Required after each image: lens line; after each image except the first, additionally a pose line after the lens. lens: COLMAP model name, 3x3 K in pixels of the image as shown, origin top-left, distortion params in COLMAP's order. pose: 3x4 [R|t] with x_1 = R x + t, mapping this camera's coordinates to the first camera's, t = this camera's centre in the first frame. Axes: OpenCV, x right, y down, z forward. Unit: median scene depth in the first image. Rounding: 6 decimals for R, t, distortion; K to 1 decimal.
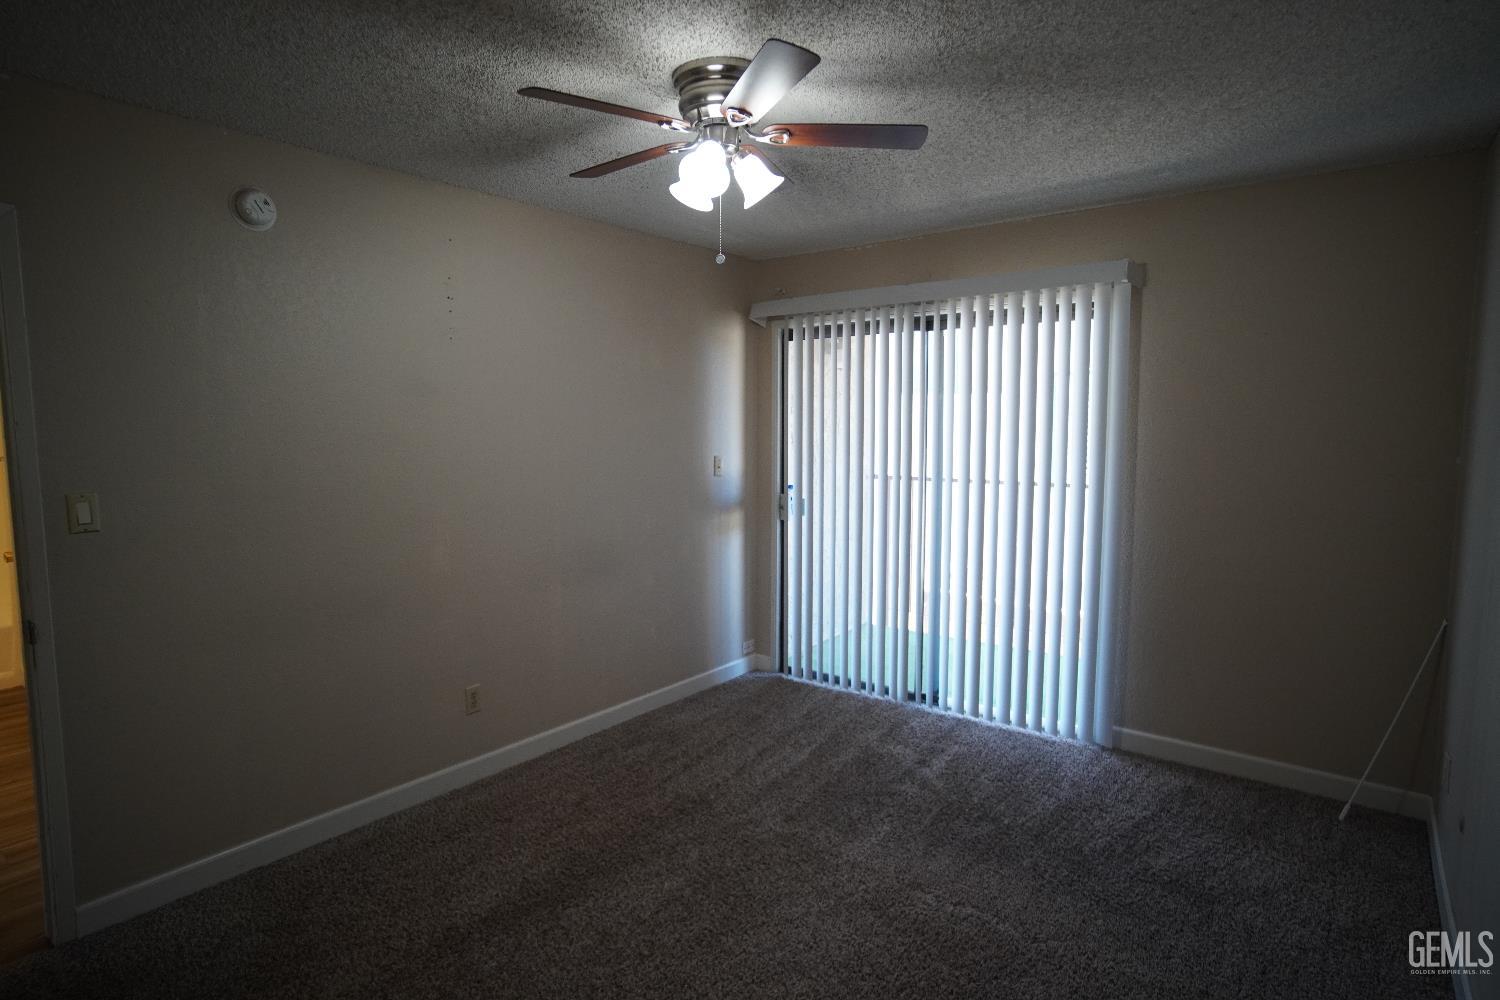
lens RADIAL K [[806.3, 0, 750.4], [0, 806.3, 498.2], [0, 0, 1]] dist [-0.062931, 0.043403]
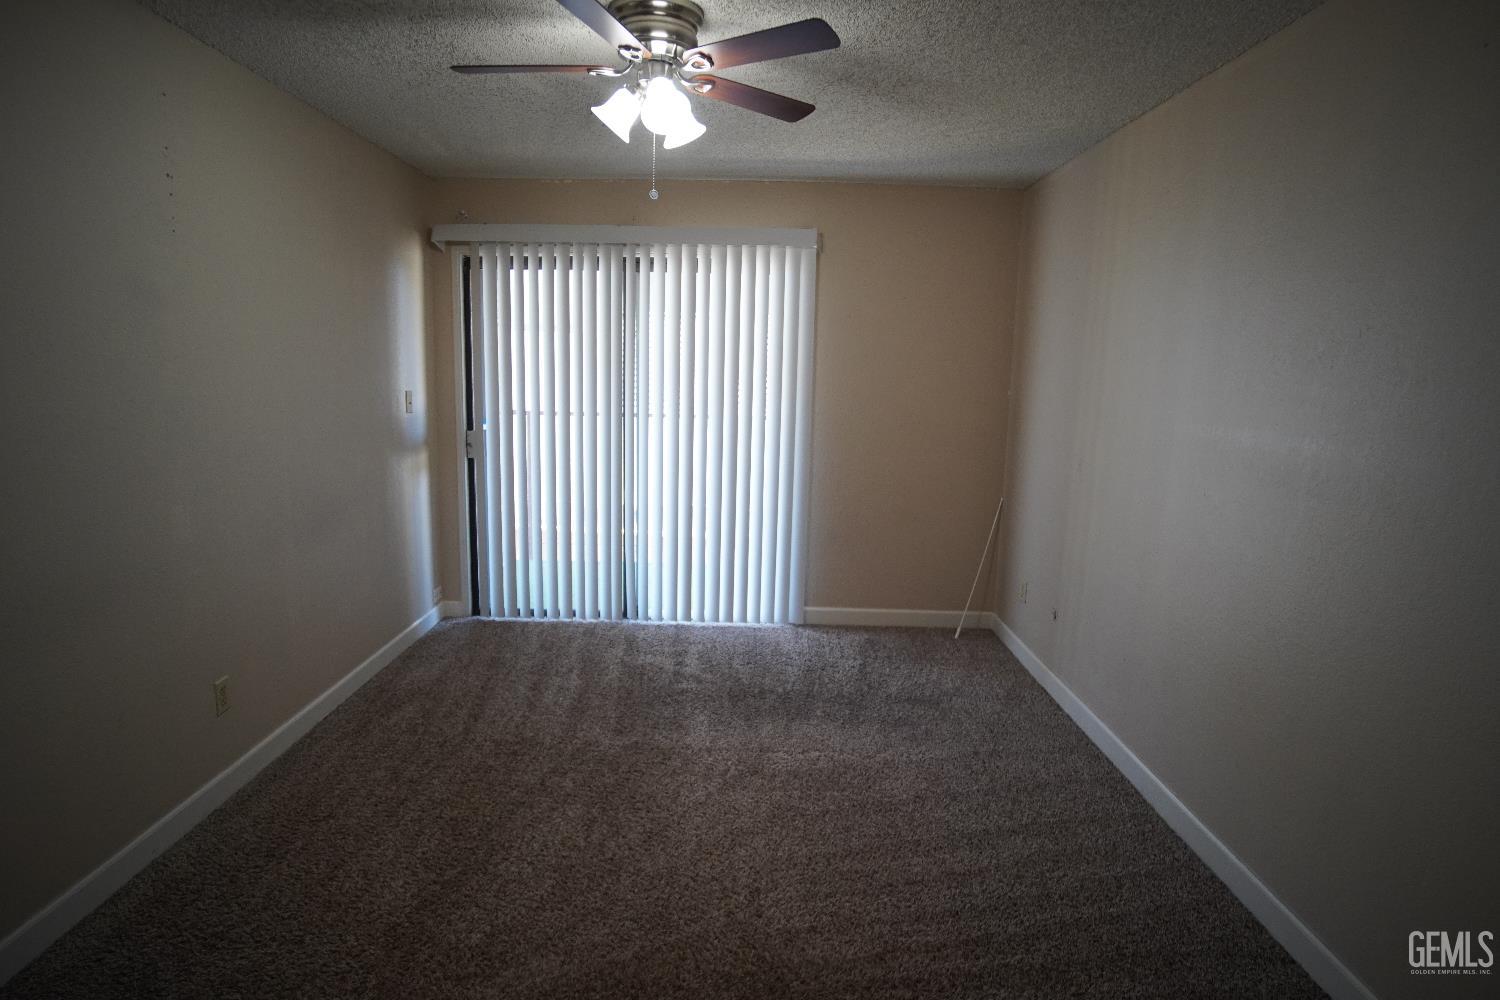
lens RADIAL K [[806.3, 0, 750.4], [0, 806.3, 498.2], [0, 0, 1]] dist [-0.062931, 0.043403]
pose [[0.789679, -0.078951, 0.608419, -0.335449], [0.032185, 0.995651, 0.087426, 0.002382], [-0.612675, -0.049457, 0.788786, 0.051379]]
